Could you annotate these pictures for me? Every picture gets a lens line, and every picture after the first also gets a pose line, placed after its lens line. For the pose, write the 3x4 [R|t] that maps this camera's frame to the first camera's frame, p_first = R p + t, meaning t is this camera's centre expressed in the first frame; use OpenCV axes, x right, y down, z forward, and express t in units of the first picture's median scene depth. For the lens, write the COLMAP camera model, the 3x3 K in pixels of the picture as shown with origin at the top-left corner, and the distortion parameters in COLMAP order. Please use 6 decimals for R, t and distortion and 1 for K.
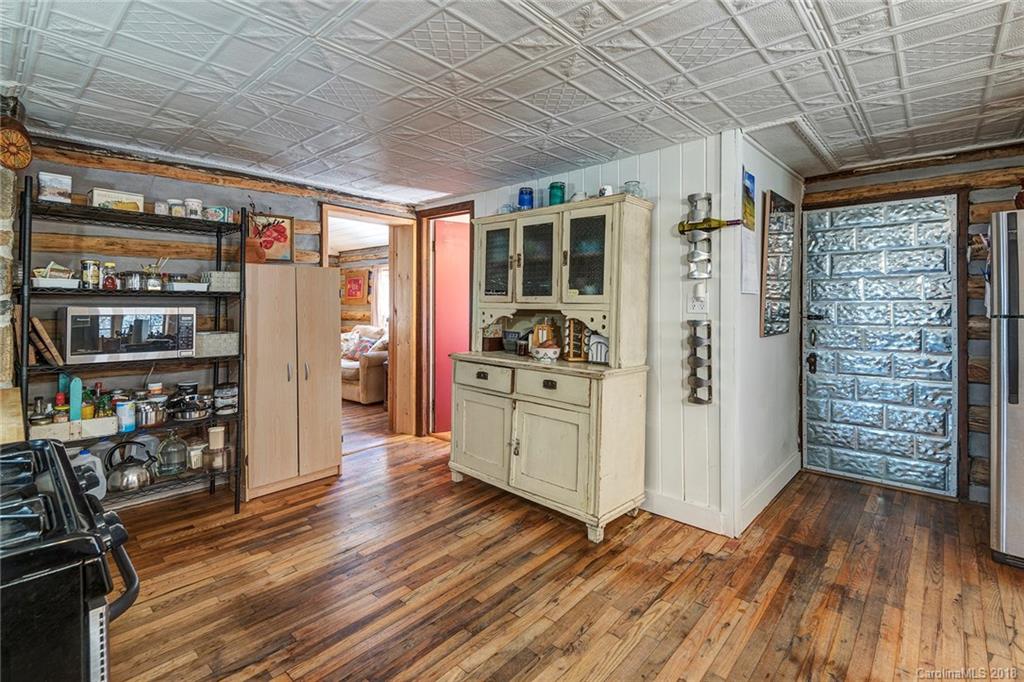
lens RADIAL K [[481.6, 0, 514.6], [0, 481.6, 305.1], [0, 0, 1]] dist [0.000750, -0.000231]
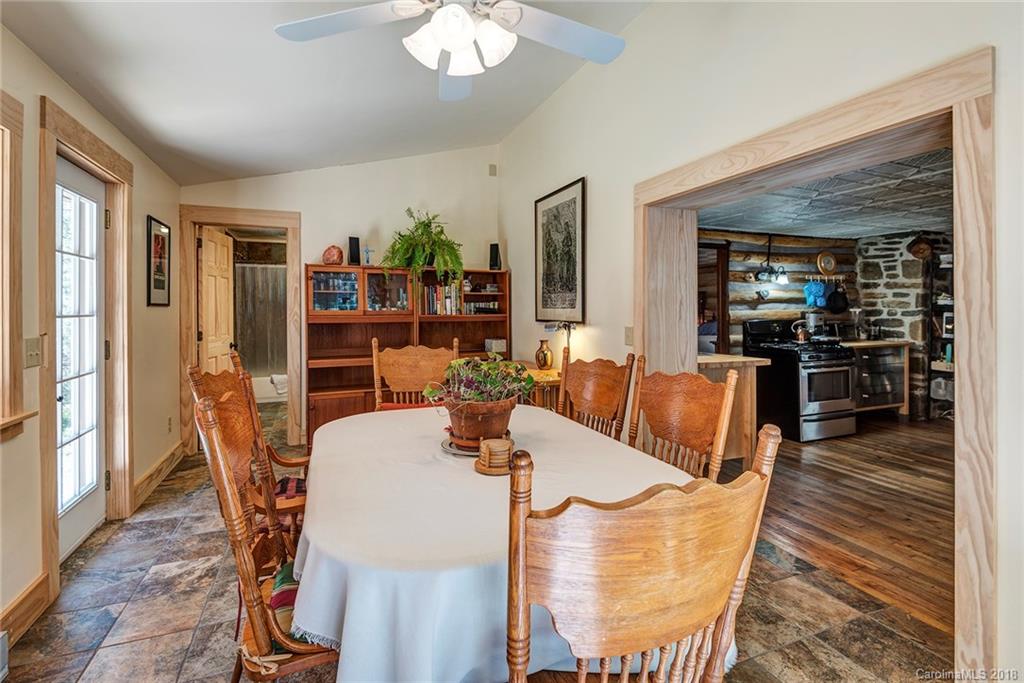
lens RADIAL K [[484.8, 0, 514.6], [0, 484.8, 313.0], [0, 0, 1]] dist [-0.006429, -0.001420]
pose [[-0.425011, 0.012630, -0.905100, 1.795823], [-0.001208, 0.999894, 0.014521, -0.022733], [0.905187, 0.007265, -0.424950, 0.095489]]
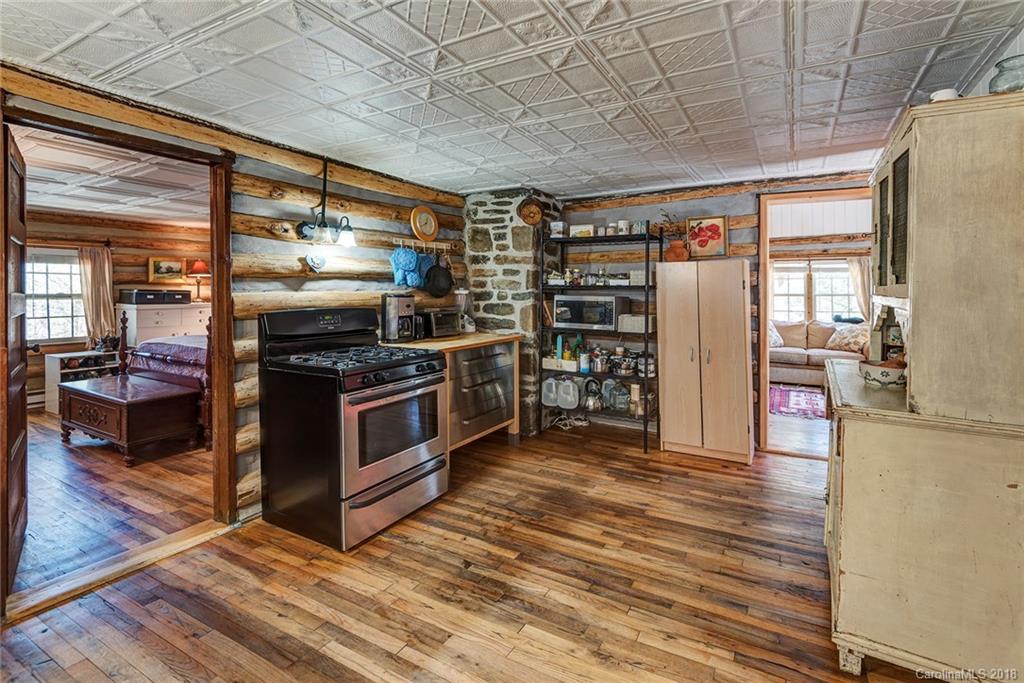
lens RADIAL K [[468.9, 0, 512.0], [0, 468.9, 294.7], [0, 0, 1]] dist [0.000268, -0.000376]
pose [[0.205796, 0.008019, -0.978562, 0.660022], [-0.006692, 0.999955, 0.006787, -0.008592], [0.978572, 0.005152, 0.205840, 0.418880]]
